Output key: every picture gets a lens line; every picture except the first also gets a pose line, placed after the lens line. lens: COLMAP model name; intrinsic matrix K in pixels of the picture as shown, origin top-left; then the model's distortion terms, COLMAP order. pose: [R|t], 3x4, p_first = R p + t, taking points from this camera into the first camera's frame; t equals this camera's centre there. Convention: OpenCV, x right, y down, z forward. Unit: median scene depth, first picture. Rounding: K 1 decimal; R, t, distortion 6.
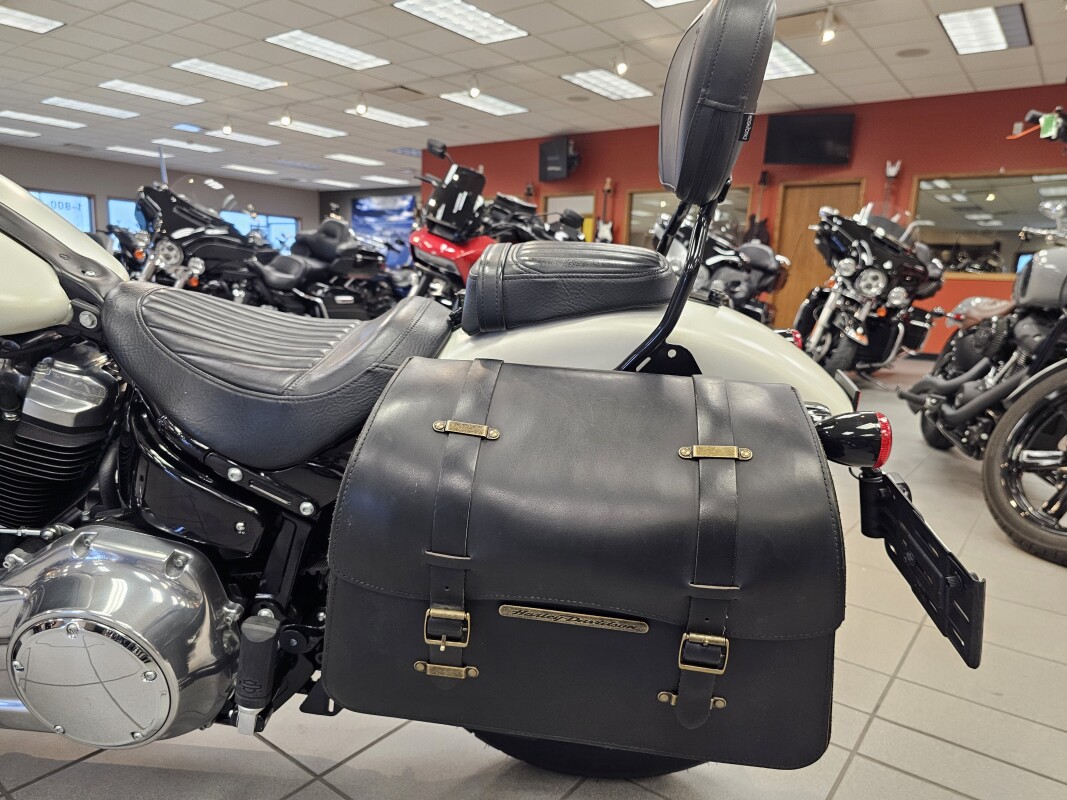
lens RADIAL K [[725.8, 0, 522.9], [0, 725.8, 429.5], [0, 0, 1]] dist [0.009308, -0.016284]
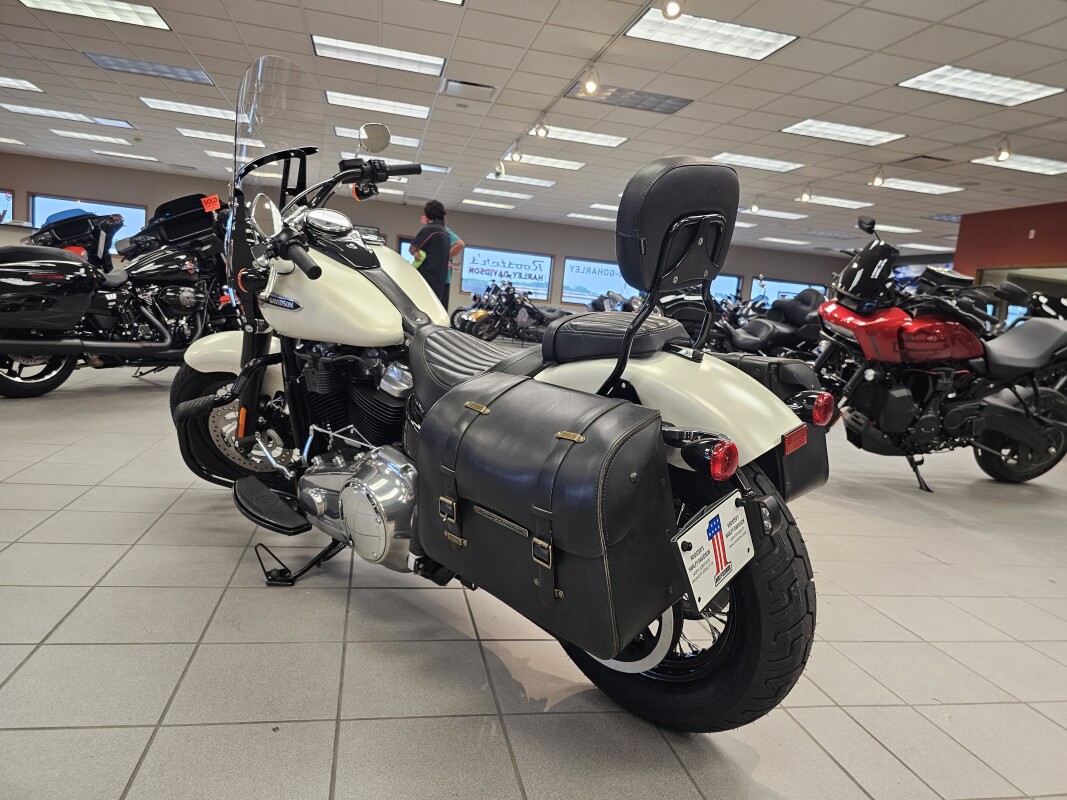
lens RADIAL K [[724.2, 0, 536.2], [0, 724.2, 412.0], [0, 0, 1]] dist [0.030422, -0.034127]
pose [[0.765600, 0.120902, -0.631854, 0.125446], [-0.188897, 0.981134, -0.041147, 0.005948], [0.614959, 0.150857, 0.773995, -0.036152]]
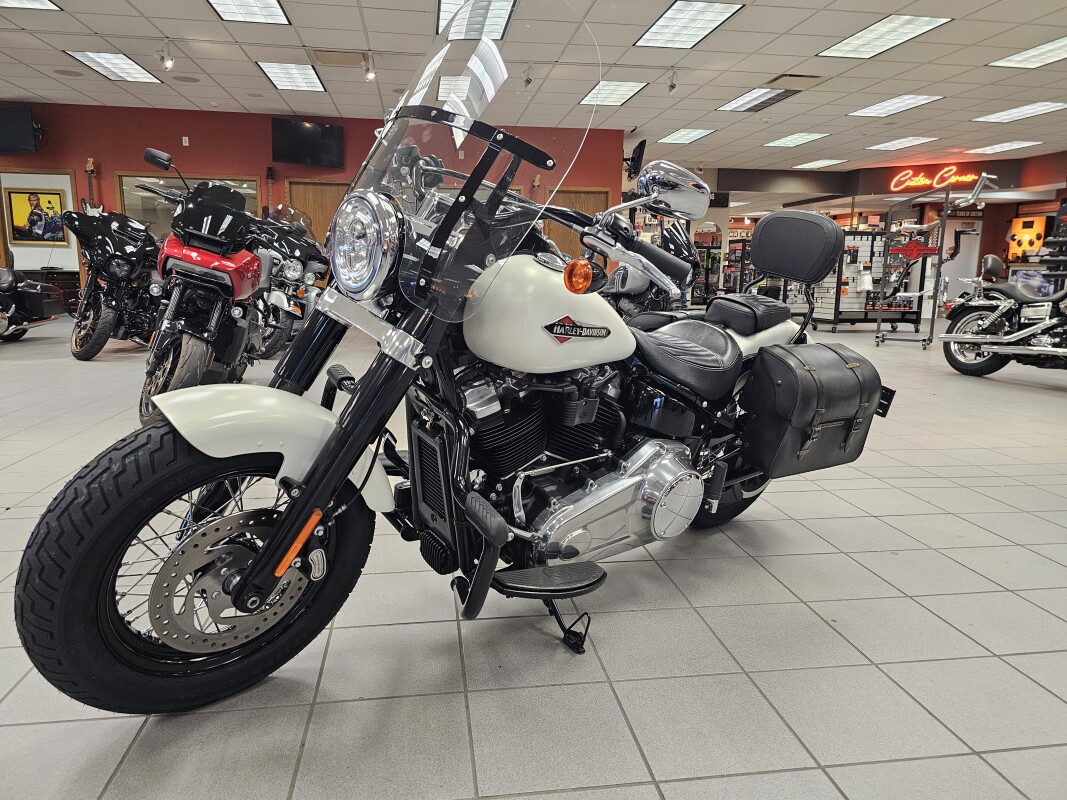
lens RADIAL K [[707.9, 0, 525.5], [0, 707.9, 414.8], [0, 0, 1]] dist [0.031352, -0.029776]
pose [[0.694096, -0.171980, 0.699038, -0.306920], [0.156660, 0.983857, 0.086500, -0.025431], [-0.702630, 0.049472, 0.709834, -0.029256]]
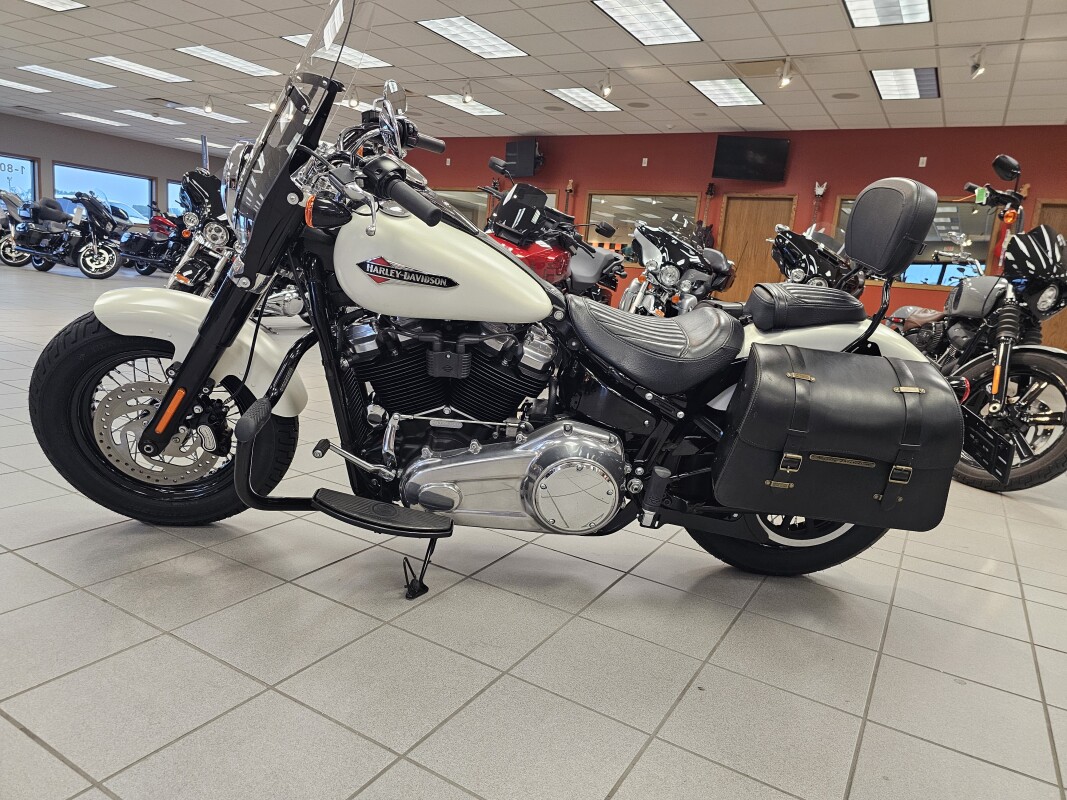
lens RADIAL K [[707.9, 0, 525.5], [0, 707.9, 414.8], [0, 0, 1]] dist [0.031352, -0.029776]
pose [[0.992160, 0.019205, 0.123489, -0.126525], [-0.020199, 0.999773, 0.006805, 0.012666], [-0.123330, -0.009246, 0.992323, -0.115028]]
